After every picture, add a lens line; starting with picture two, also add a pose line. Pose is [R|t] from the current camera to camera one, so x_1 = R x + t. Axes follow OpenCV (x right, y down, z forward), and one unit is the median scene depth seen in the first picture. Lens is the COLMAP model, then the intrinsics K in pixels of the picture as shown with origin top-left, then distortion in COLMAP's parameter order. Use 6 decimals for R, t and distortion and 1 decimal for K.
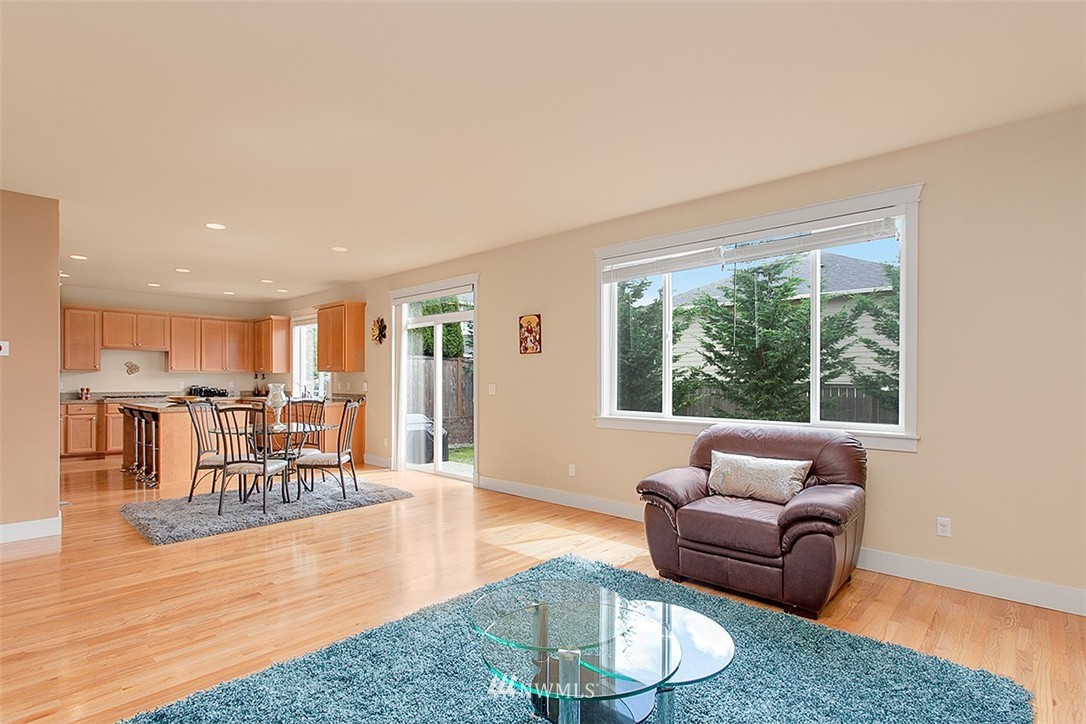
lens RADIAL K [[550.2, 0, 566.0], [0, 550.2, 380.0], [0, 0, 1]] dist [-0.001511, 0.000285]
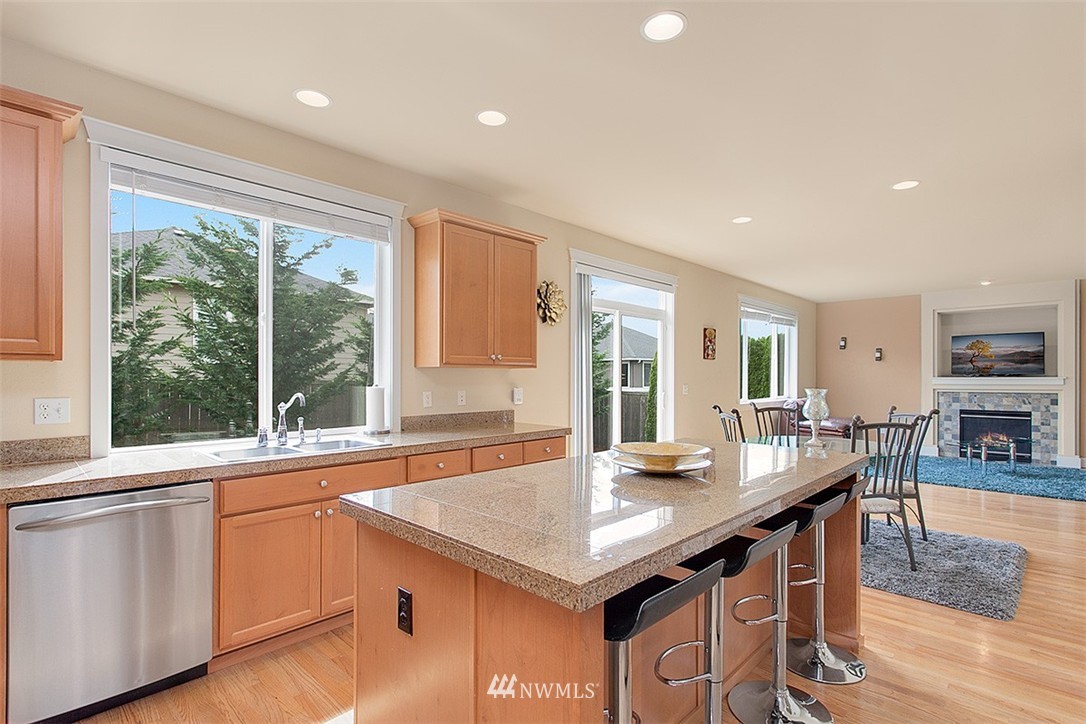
lens RADIAL K [[517.2, 0, 546.3], [0, 517.2, 371.9], [0, 0, 1]] dist [-0.005659, 0.001009]
pose [[0.025962, 0.006631, 0.999641, -0.861078], [0.000302, 0.999978, -0.006641, -0.008560], [-0.999663, 0.000474, 0.025959, 0.931524]]
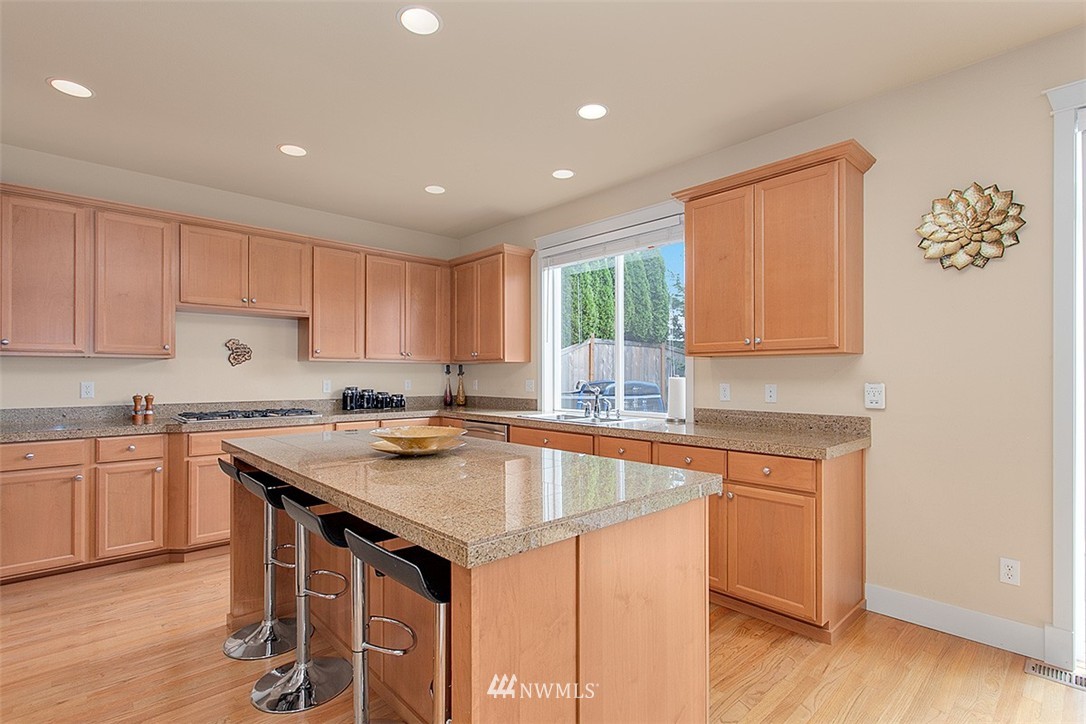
lens RADIAL K [[517.2, 0, 546.3], [0, 517.2, 371.9], [0, 0, 1]] dist [-0.005659, 0.001009]
pose [[0.995671, -0.000954, -0.092946, -0.528820], [0.000396, 0.999982, -0.006020, -0.001751], [0.092950, 0.005957, 0.995653, 0.635906]]
